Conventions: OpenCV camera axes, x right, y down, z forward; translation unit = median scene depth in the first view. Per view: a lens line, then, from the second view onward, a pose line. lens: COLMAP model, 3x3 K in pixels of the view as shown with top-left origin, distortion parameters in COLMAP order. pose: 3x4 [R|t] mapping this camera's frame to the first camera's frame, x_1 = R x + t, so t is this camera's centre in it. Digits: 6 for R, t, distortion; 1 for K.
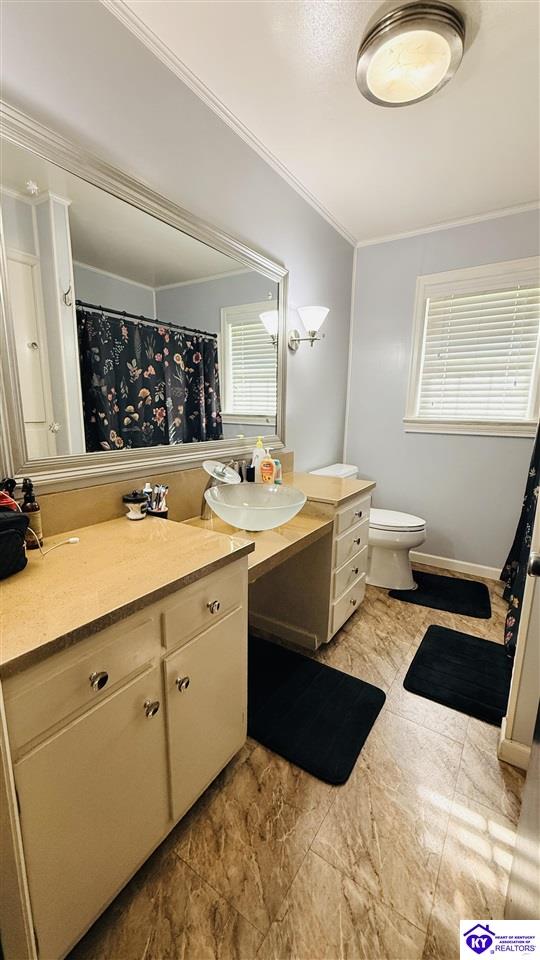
lens RADIAL K [[381.4, 0, 270.0], [0, 381.4, 480.0], [0, 0, 1]] dist [0.002442, 0.000392]
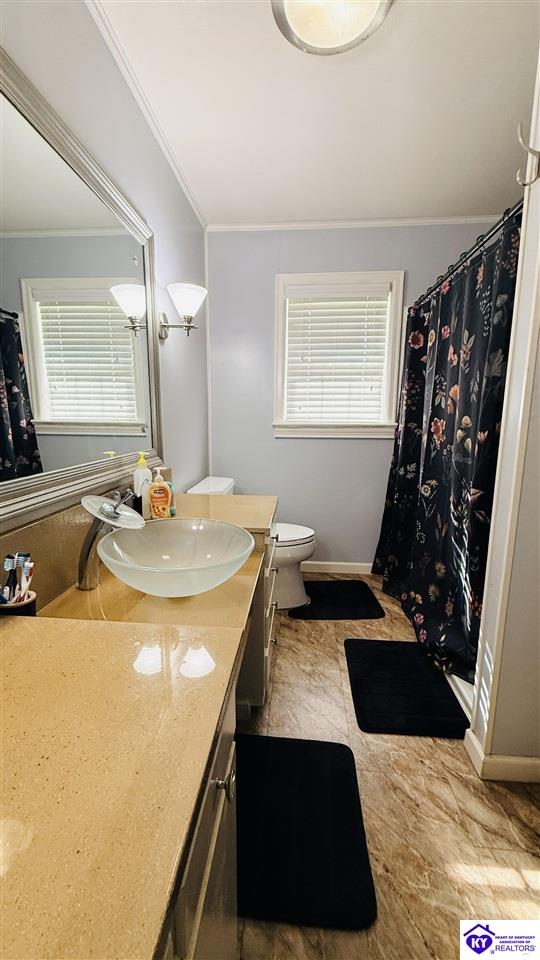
lens RADIAL K [[380.7, 0, 268.9], [0, 380.7, 479.7], [0, 0, 1]] dist [0.001750, -0.000468]
pose [[0.878293, -0.089586, 0.469654, -0.120782], [0.096260, 0.995308, 0.009839, -0.035099], [-0.468332, 0.036568, 0.882795, 0.192329]]
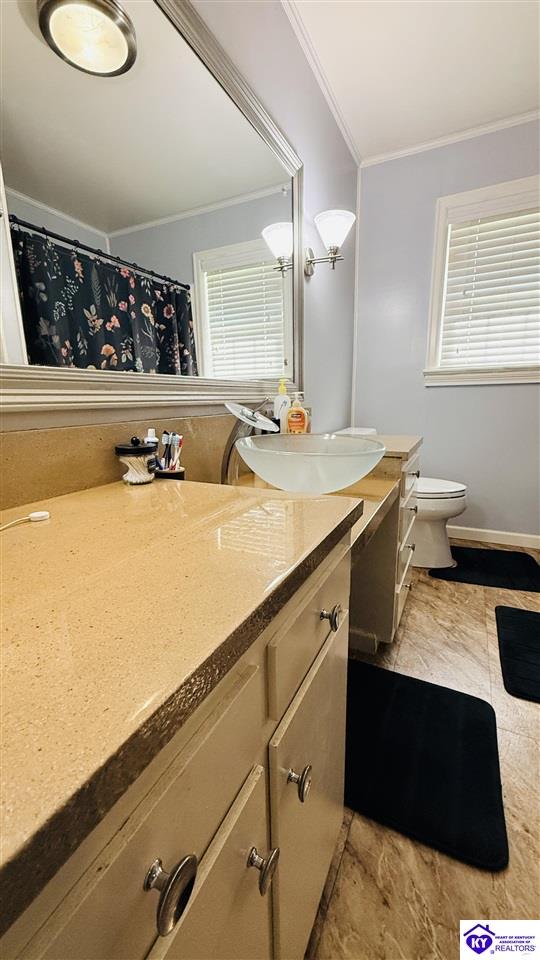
lens RADIAL K [[380.7, 0, 268.9], [0, 380.7, 479.7], [0, 0, 1]] dist [0.001750, -0.000468]
pose [[0.992680, -0.056473, 0.106760, -0.109872], [0.054403, 0.998272, 0.022203, 0.049767], [-0.107829, -0.016232, 0.994037, 0.192665]]
